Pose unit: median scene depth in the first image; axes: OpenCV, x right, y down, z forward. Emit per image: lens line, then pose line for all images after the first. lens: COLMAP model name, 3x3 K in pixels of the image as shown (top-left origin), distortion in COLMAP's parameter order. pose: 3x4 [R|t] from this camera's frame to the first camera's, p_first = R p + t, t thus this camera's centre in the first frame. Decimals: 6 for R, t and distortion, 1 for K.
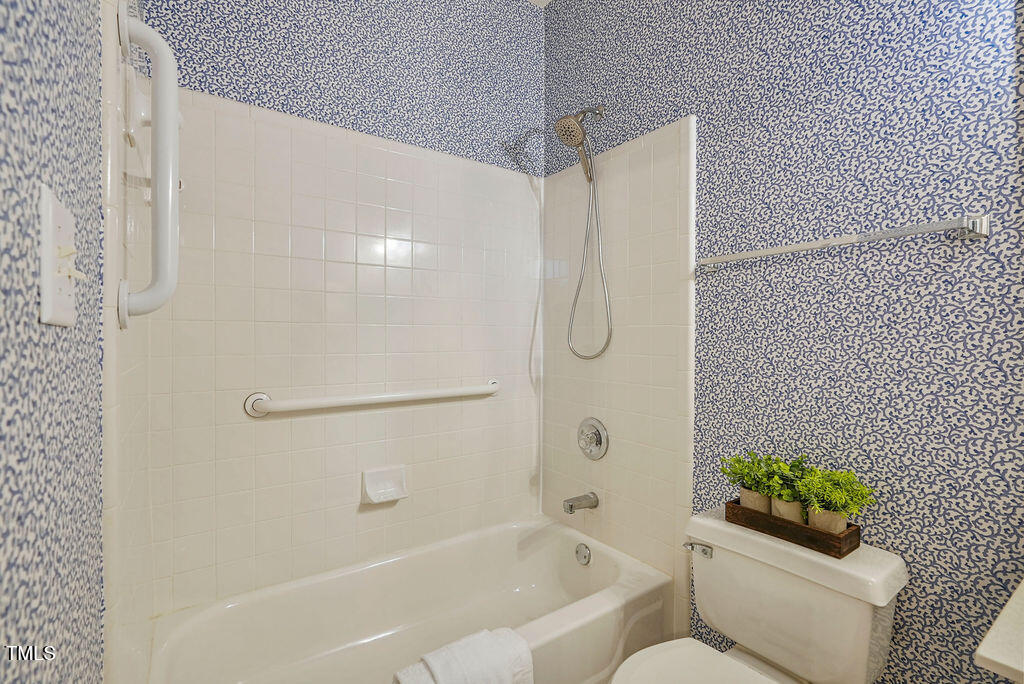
lens RADIAL K [[465.1, 0, 510.8], [0, 465.1, 334.7], [0, 0, 1]] dist [-0.004190, 0.000676]
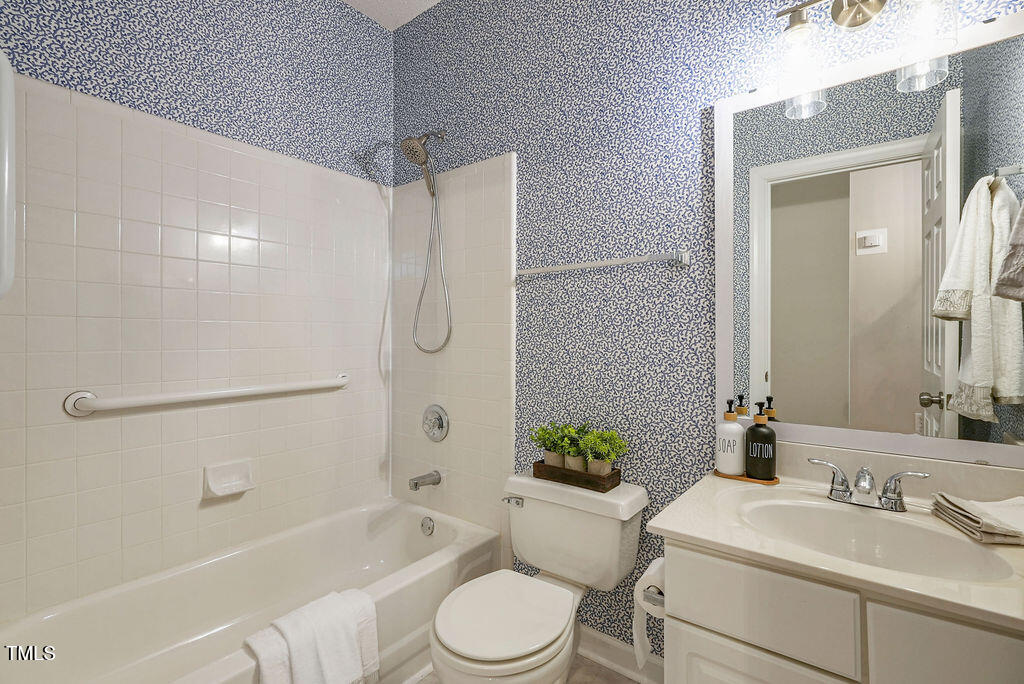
lens RADIAL K [[465.1, 0, 510.8], [0, 465.1, 334.7], [0, 0, 1]] dist [-0.004190, 0.000676]
pose [[0.956739, -0.000319, 0.290947, 0.023130], [-0.001187, 0.999987, 0.004999, 0.002316], [-0.290945, -0.005128, 0.956726, -0.151258]]
